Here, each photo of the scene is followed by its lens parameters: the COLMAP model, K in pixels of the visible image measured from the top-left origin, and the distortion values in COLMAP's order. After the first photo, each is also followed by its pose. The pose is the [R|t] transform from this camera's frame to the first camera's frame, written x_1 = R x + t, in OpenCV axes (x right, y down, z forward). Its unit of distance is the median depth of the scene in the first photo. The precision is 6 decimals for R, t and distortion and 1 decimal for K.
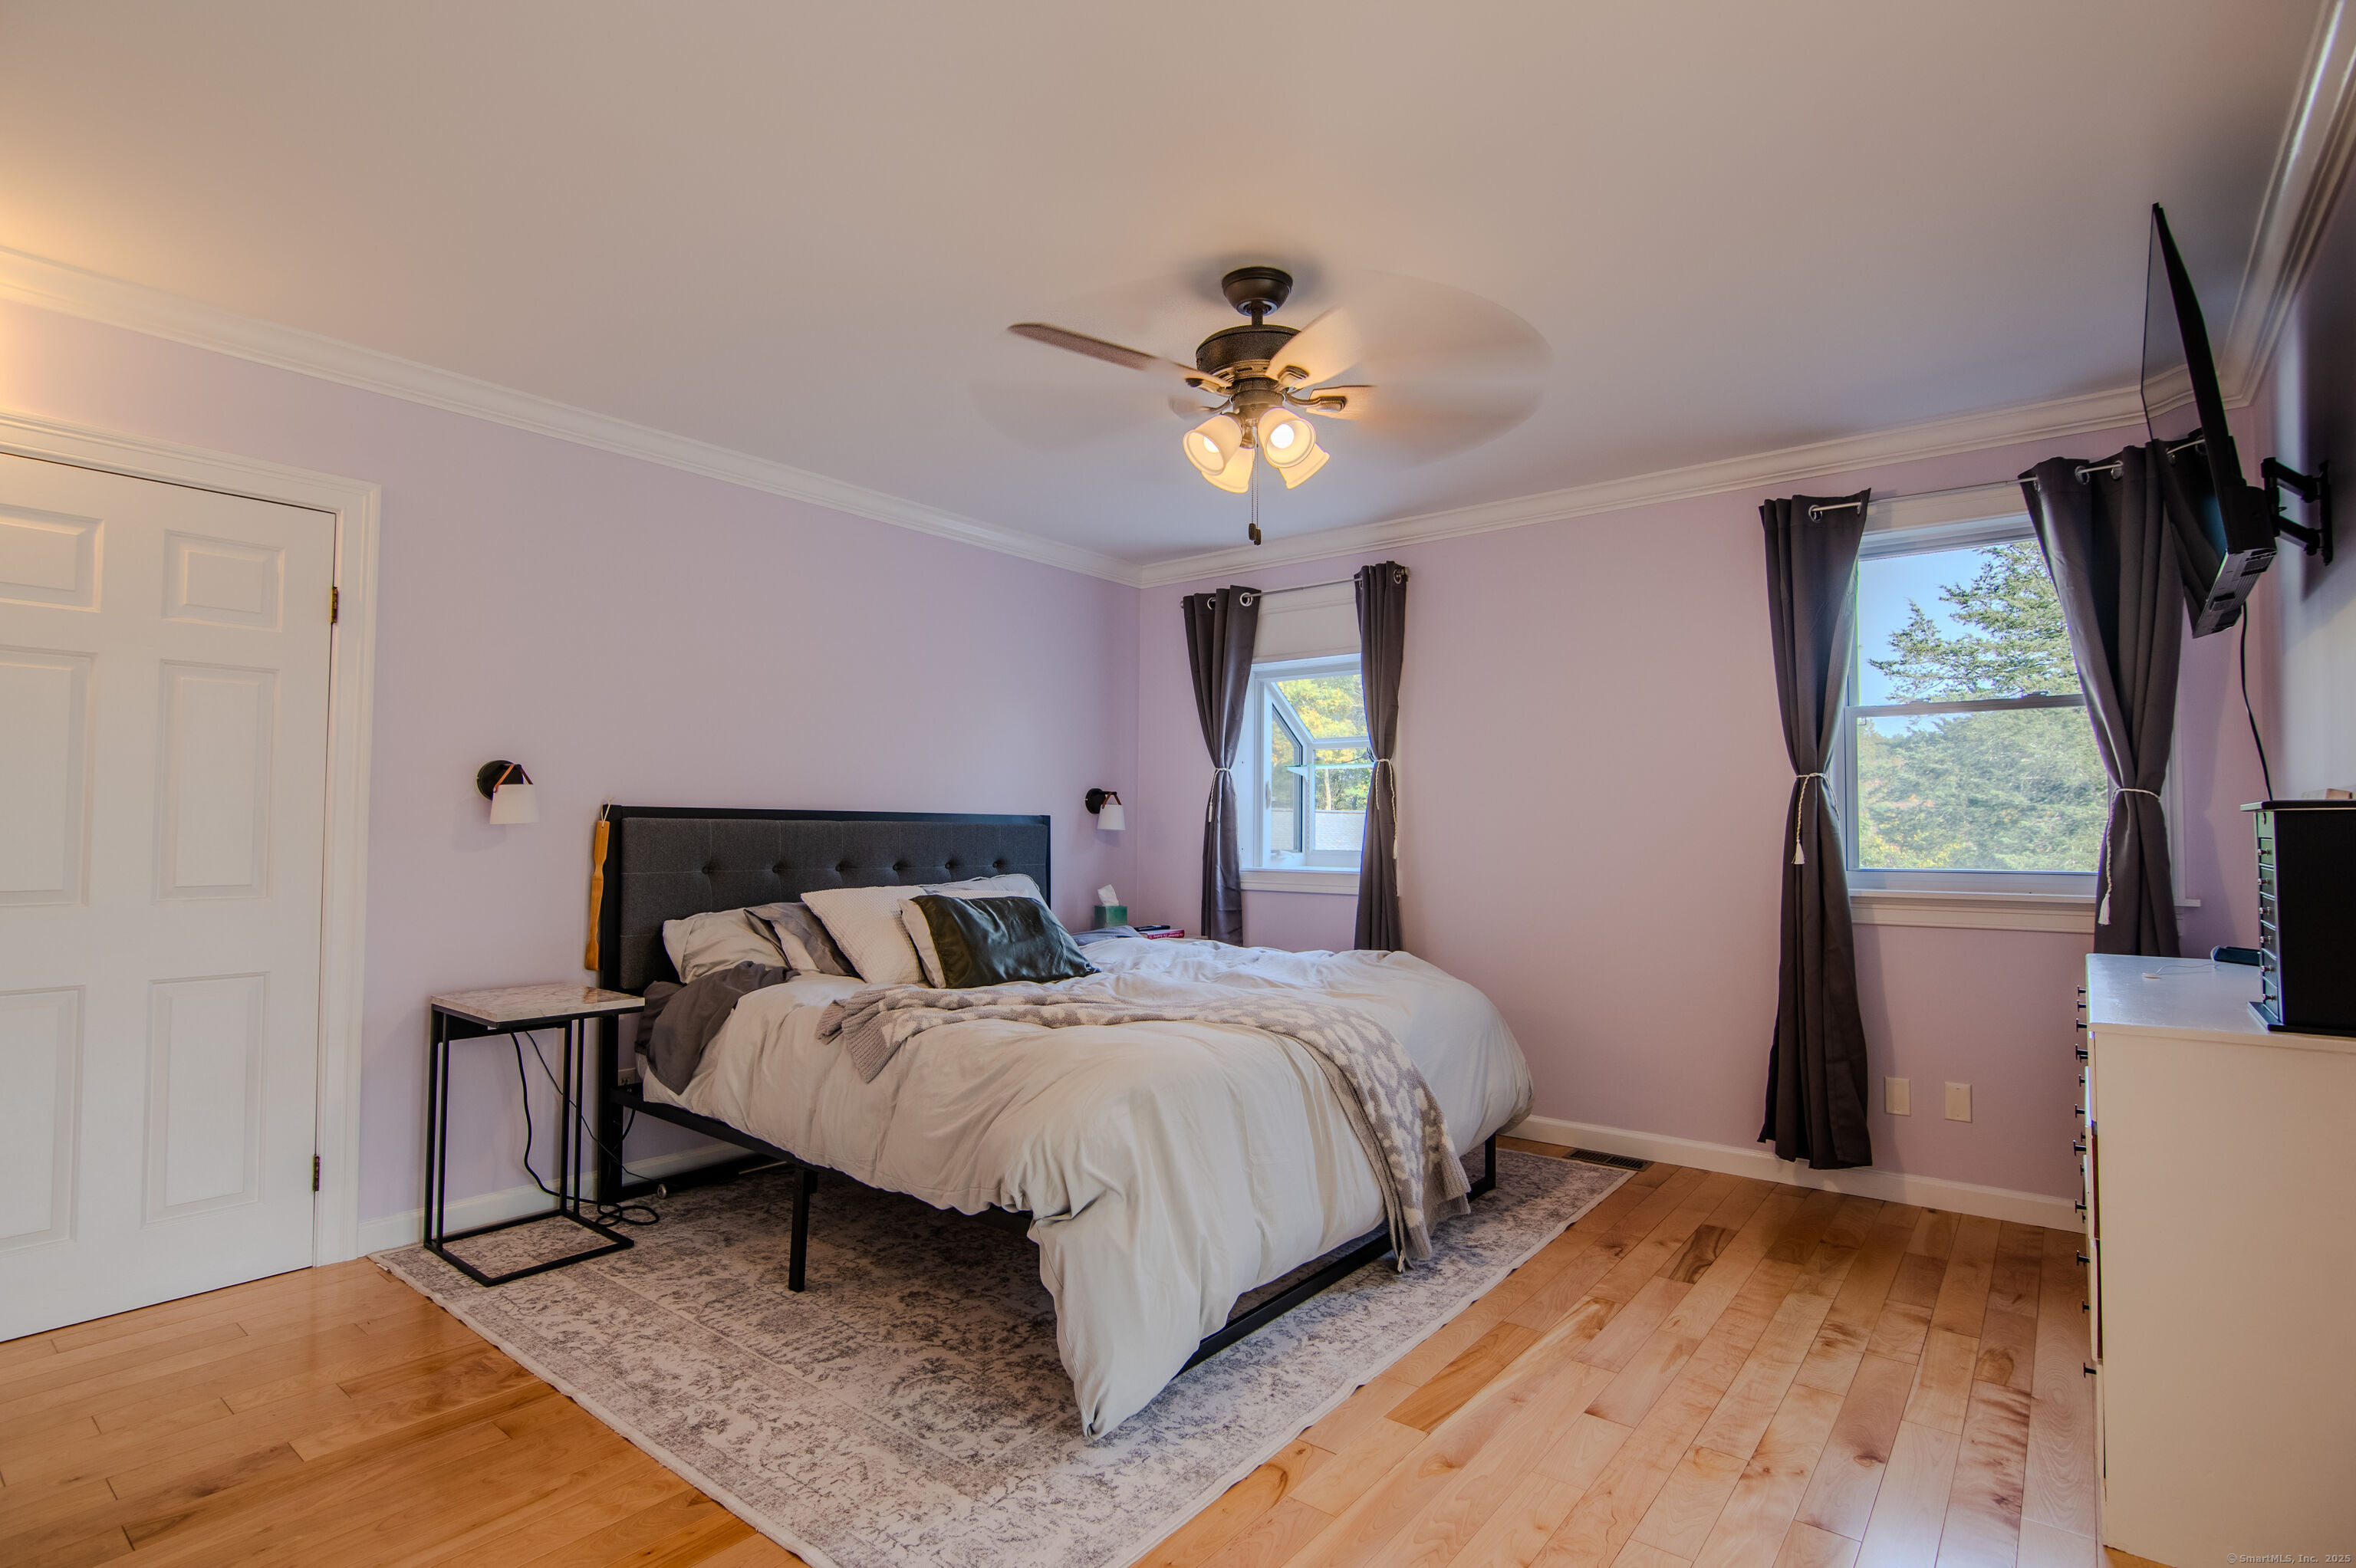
lens RADIAL K [[1136.3, 0, 1169.2], [0, 1136.3, 790.9], [0, 0, 1]] dist [-0.043651, -0.000202]
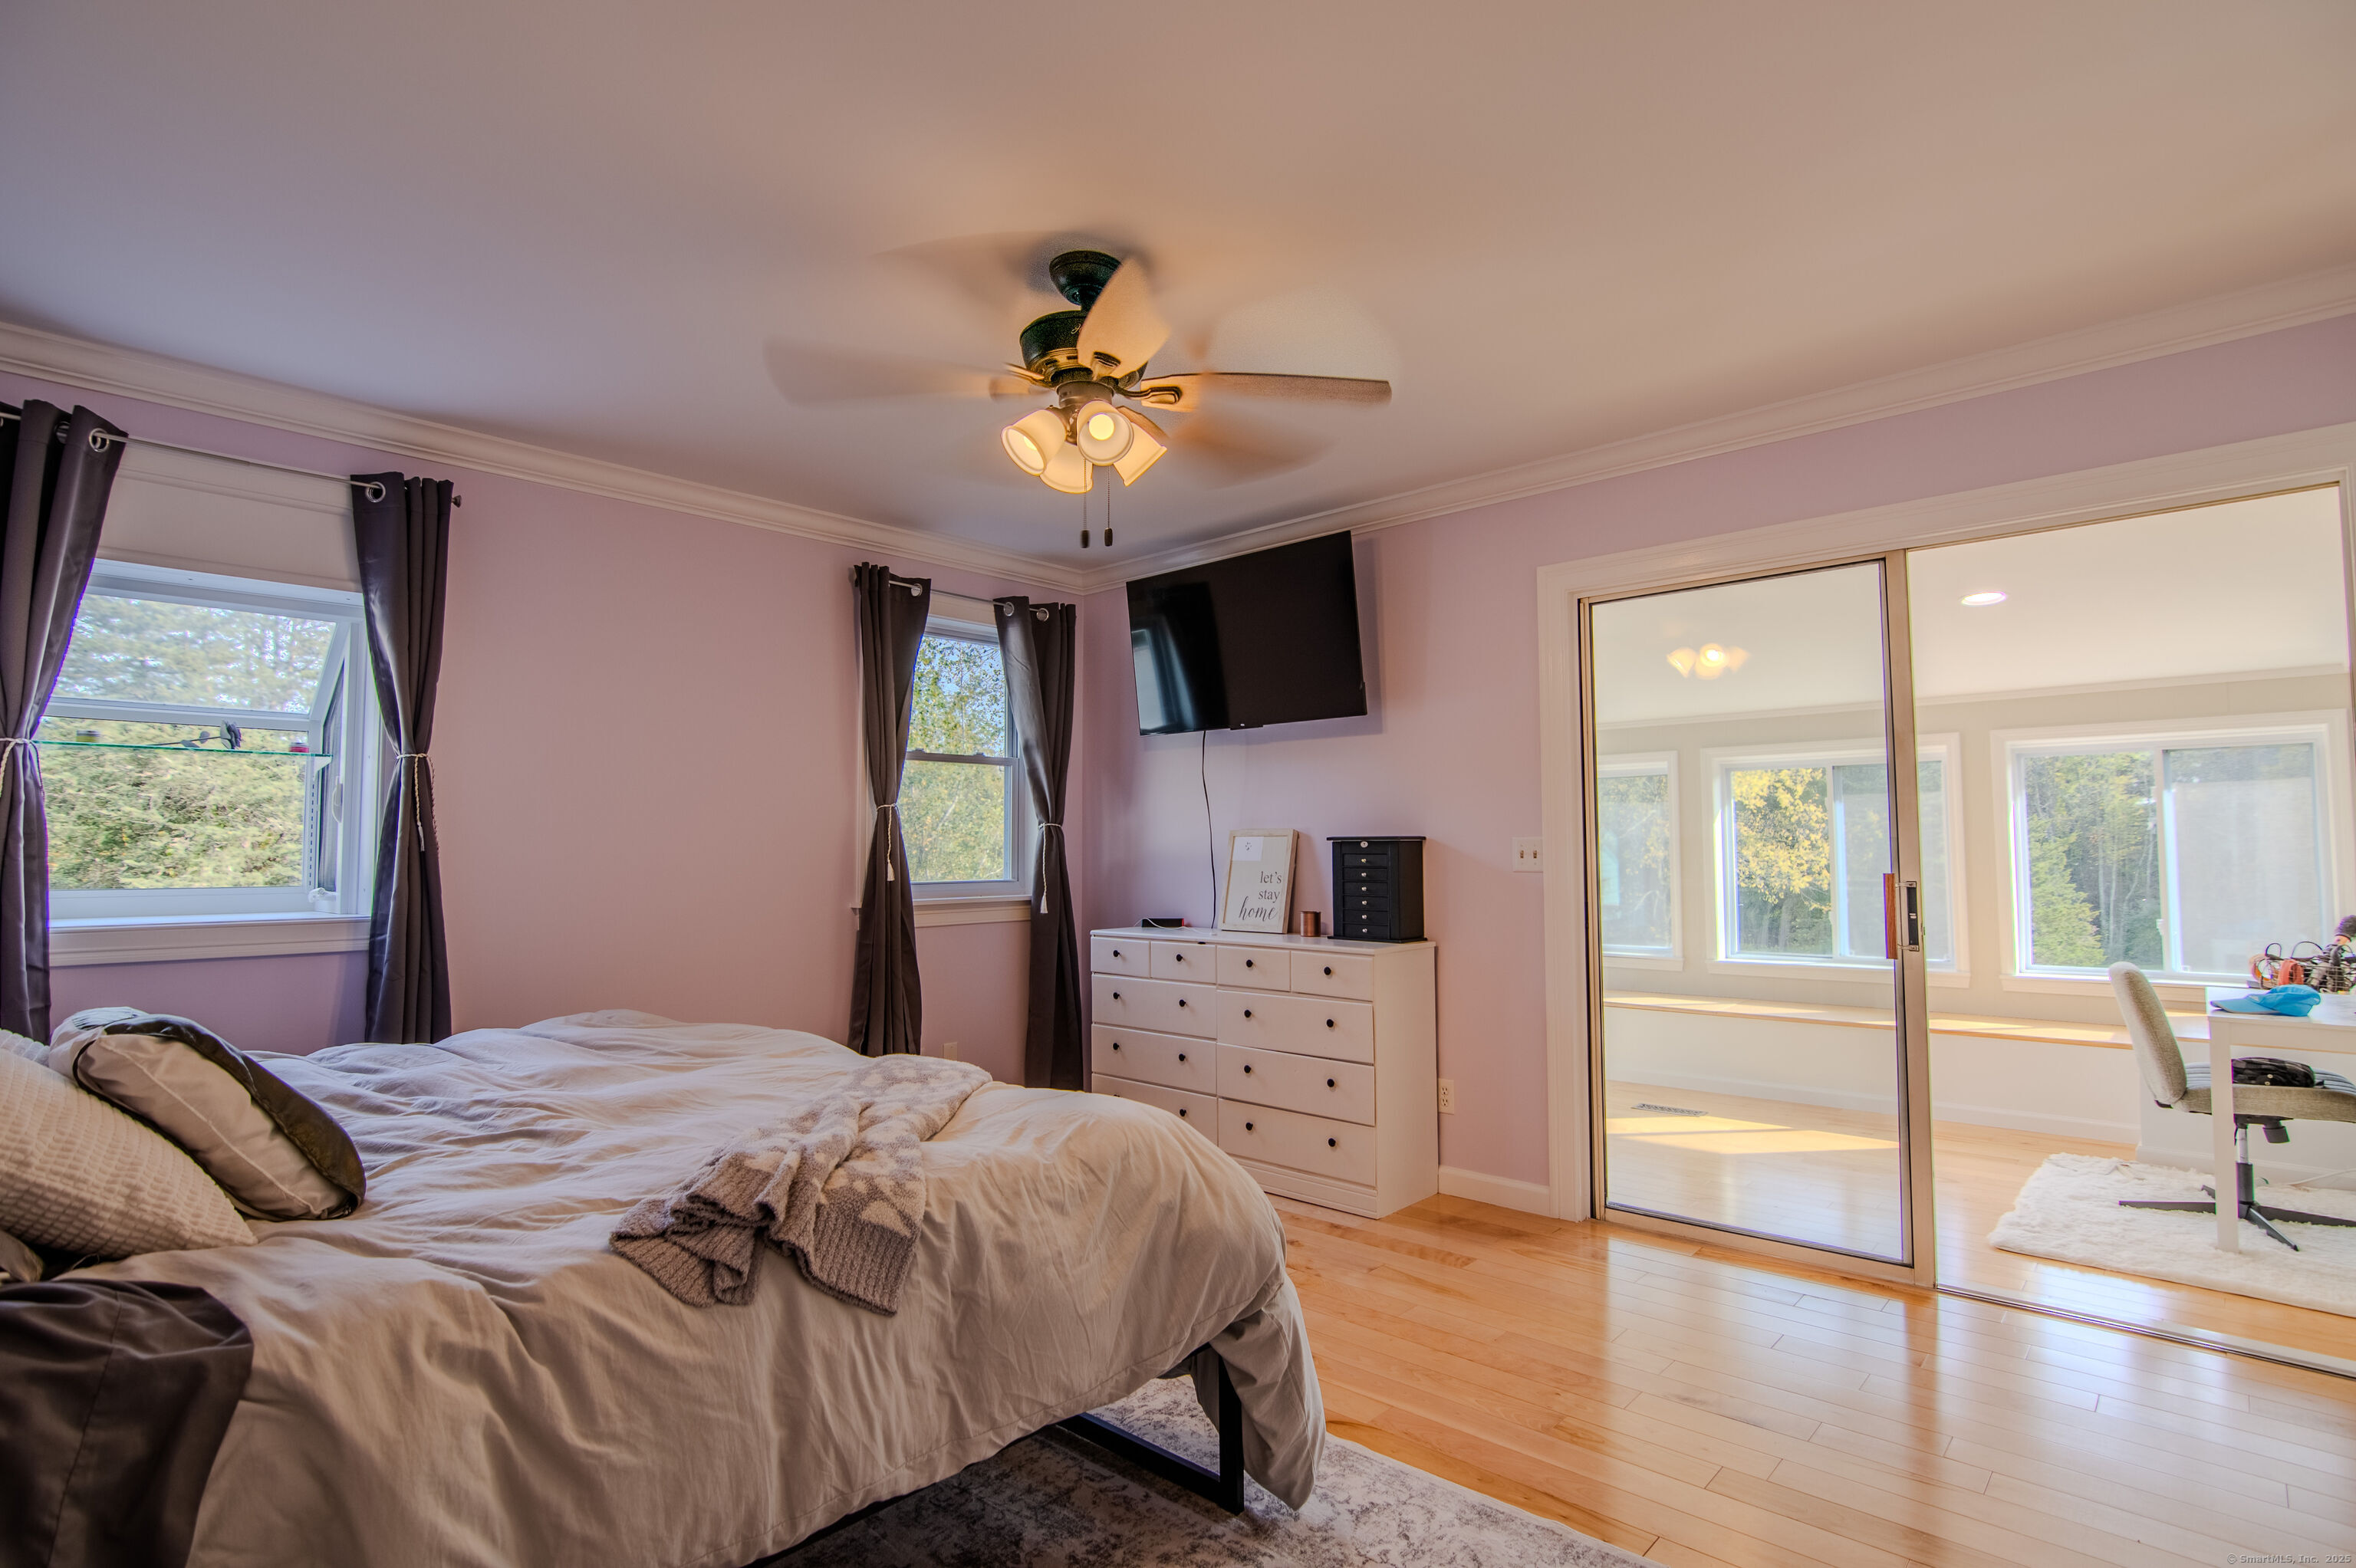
lens RADIAL K [[1158.3, 0, 1178.0], [0, 1158.3, 784.0], [0, 0, 1]] dist [-0.017482, -0.000294]
pose [[0.047546, 0.048671, 0.997683, -0.649003], [-0.026309, 0.998527, -0.047458, 0.013499], [-0.998523, -0.023991, 0.048757, 0.653861]]
